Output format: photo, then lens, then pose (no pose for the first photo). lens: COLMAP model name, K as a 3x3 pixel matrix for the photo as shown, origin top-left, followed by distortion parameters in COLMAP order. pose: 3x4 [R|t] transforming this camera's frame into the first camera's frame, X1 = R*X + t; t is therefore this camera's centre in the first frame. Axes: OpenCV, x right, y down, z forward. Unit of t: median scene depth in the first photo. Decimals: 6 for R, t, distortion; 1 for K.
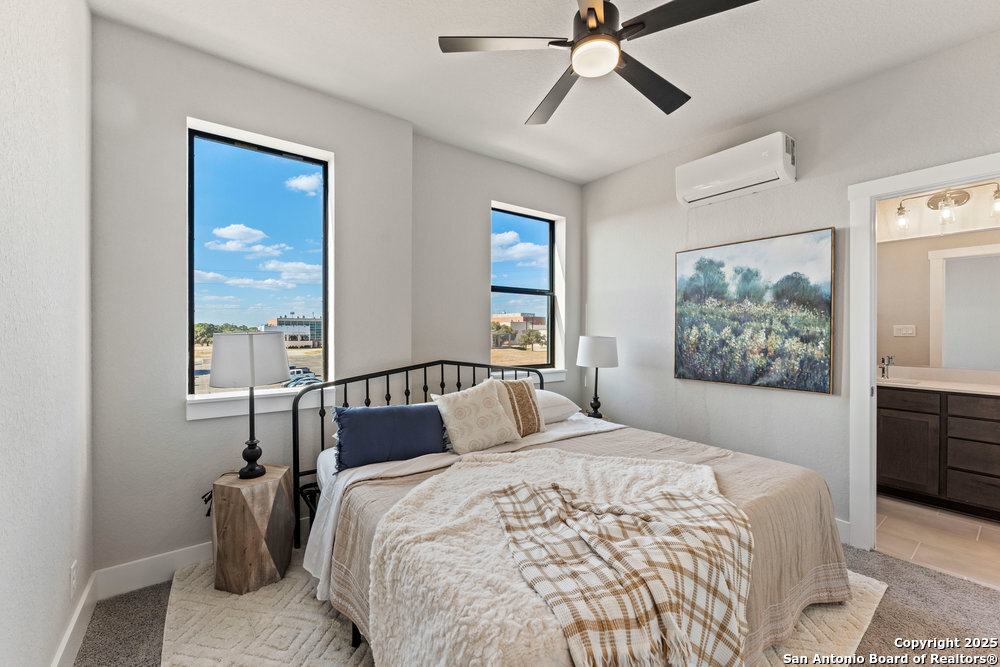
lens RADIAL K [[408.9, 0, 500.0], [0, 408.9, 333.5], [0, 0, 1]] dist [-0.008256, 0.000134]
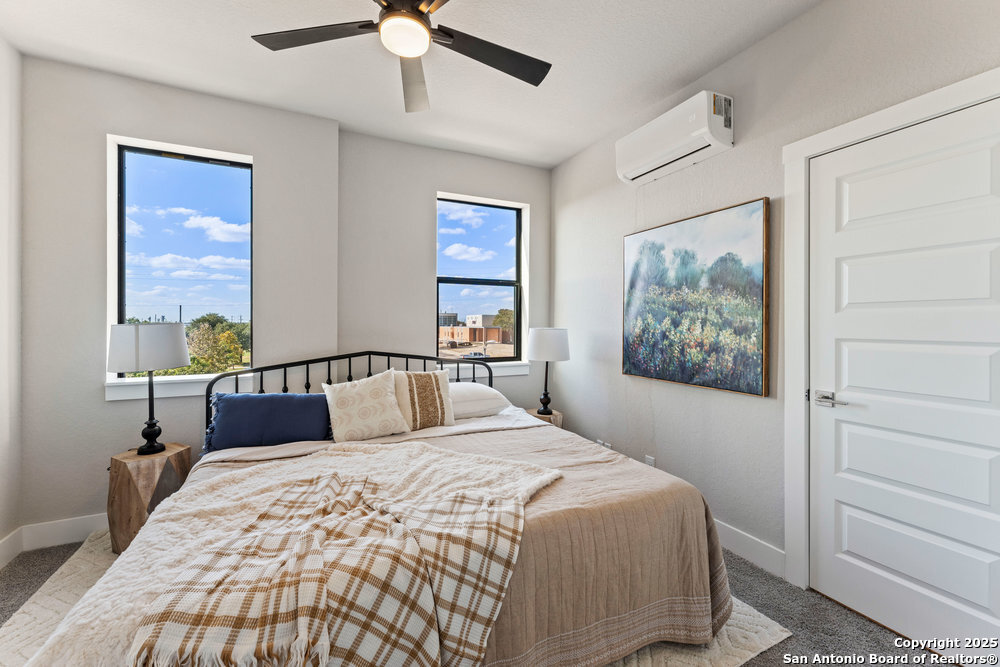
lens RADIAL K [[410.2, 0, 489.7], [0, 410.2, 325.5], [0, 0, 1]] dist [-0.000051, 0.000006]
pose [[0.981995, -0.000601, -0.188905, 0.409010], [-0.000049, 0.999994, -0.003435, 0.005707], [0.188906, 0.003382, 0.981989, 0.060080]]
